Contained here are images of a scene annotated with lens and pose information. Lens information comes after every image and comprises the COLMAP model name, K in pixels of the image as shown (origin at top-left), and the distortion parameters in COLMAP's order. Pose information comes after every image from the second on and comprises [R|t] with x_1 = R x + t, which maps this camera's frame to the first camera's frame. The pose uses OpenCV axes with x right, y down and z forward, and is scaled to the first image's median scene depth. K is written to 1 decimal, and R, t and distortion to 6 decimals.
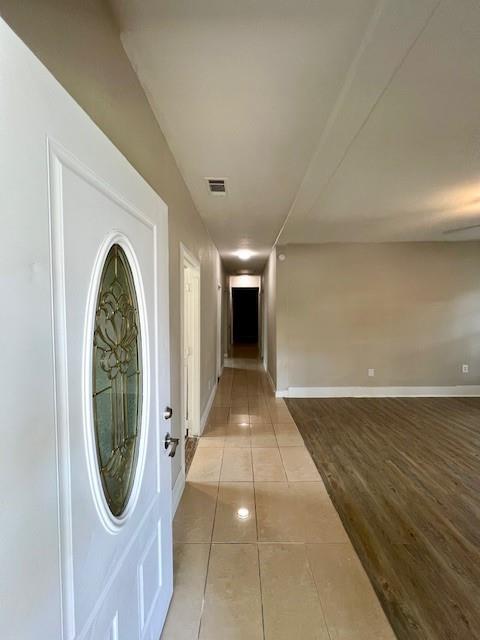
lens RADIAL K [[258.7, 0, 240.9], [0, 258.7, 316.3], [0, 0, 1]] dist [-0.000348, 0.000982]
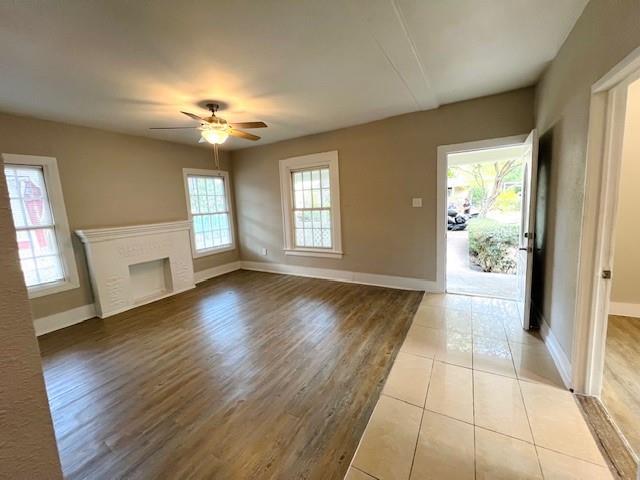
lens RADIAL K [[258.7, 0, 319.0], [0, 258.7, 237.6], [0, 0, 1]] dist [-0.000348, 0.000982]
pose [[-0.868514, -0.008184, 0.495598, 0.054042], [0.076188, 0.985777, 0.149795, -0.016172], [-0.489775, 0.167858, -0.855537, 1.469234]]
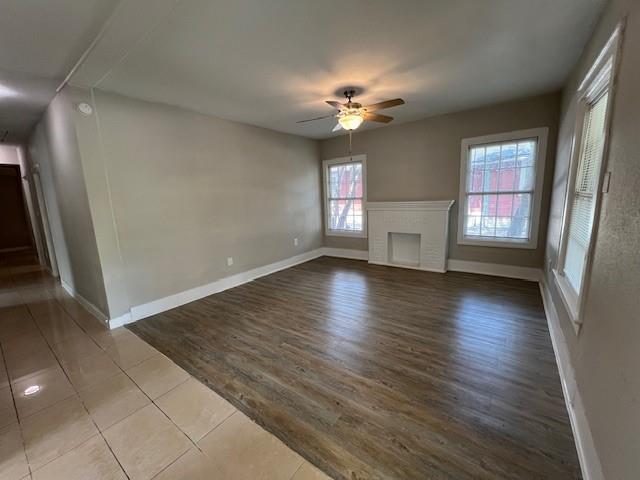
lens RADIAL K [[258.7, 0, 318.0], [0, 258.7, 238.2], [0, 0, 1]] dist [-0.000348, 0.000982]
pose [[0.592469, -0.146728, 0.792118, -0.061514], [0.054508, 0.988321, 0.142302, 0.020759], [-0.803747, -0.041133, 0.593548, 0.264398]]
